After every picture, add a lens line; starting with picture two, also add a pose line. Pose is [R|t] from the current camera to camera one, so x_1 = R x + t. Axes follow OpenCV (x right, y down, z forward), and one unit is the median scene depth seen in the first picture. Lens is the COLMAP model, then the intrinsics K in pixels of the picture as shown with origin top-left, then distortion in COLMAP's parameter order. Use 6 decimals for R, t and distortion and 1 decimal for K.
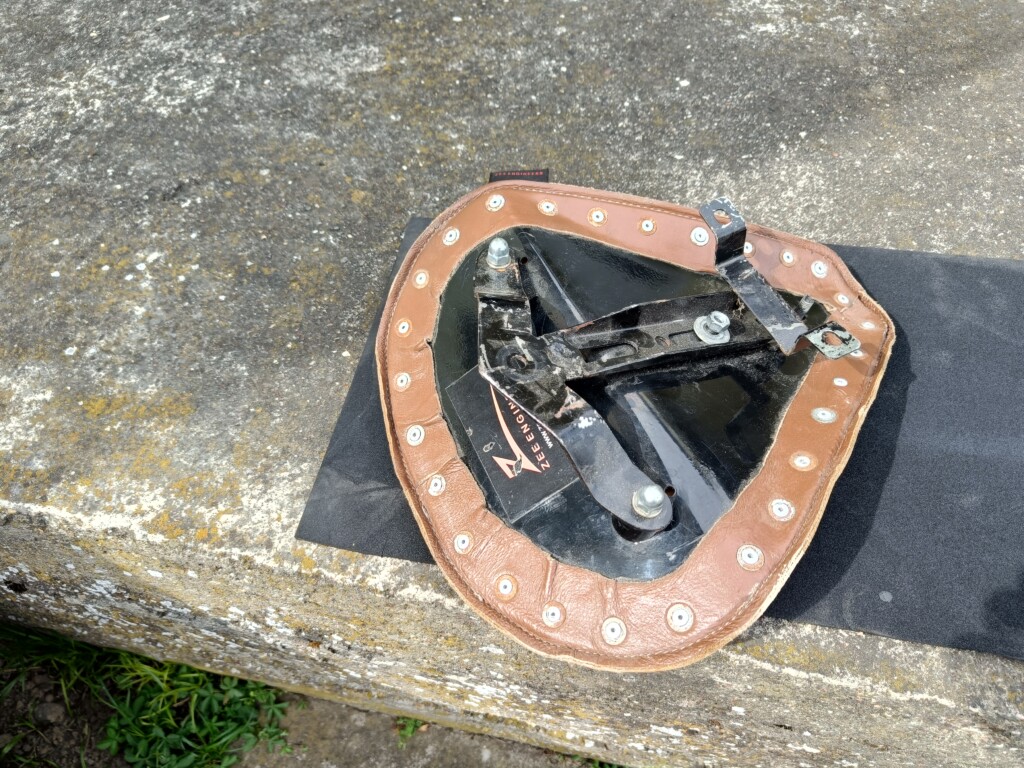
lens RADIAL K [[746.9, 0, 528.7], [0, 746.9, 384.8], [0, 0, 1]] dist [-0.030264, 0.009746]
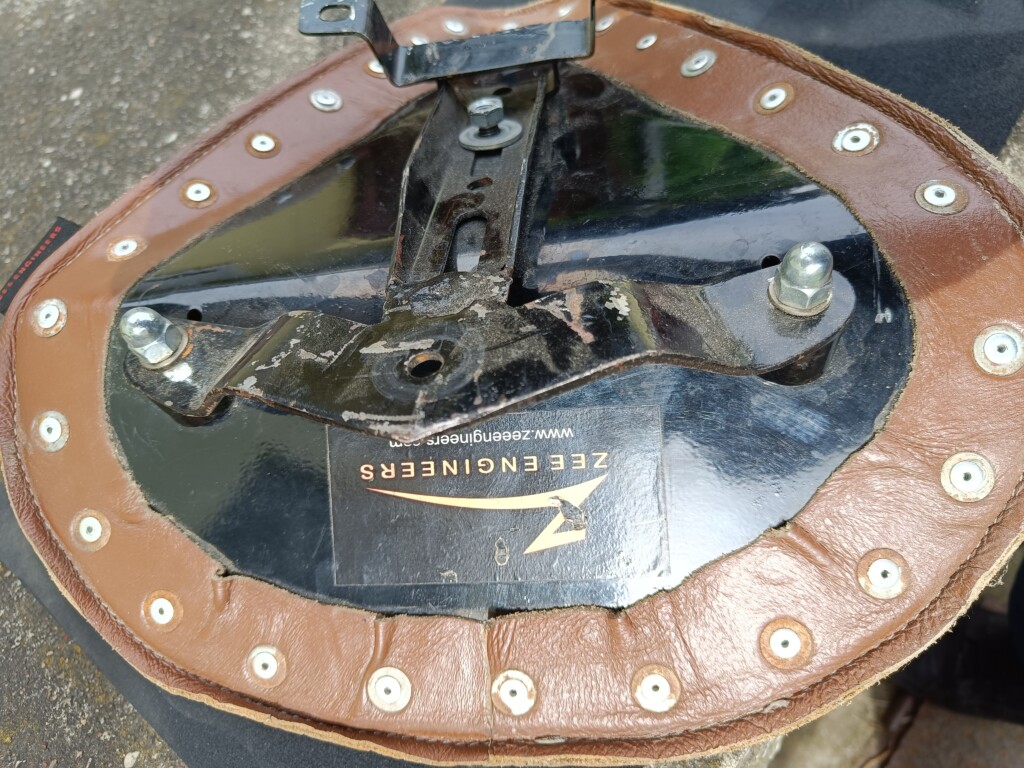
lens RADIAL K [[746.9, 0, 528.7], [0, 746.9, 384.8], [0, 0, 1]] dist [-0.030264, 0.009746]
pose [[0.442780, -0.812829, 0.378490, -0.151604], [0.833974, 0.528374, 0.159083, -0.040121], [-0.329291, 0.245212, 0.911832, 0.556411]]
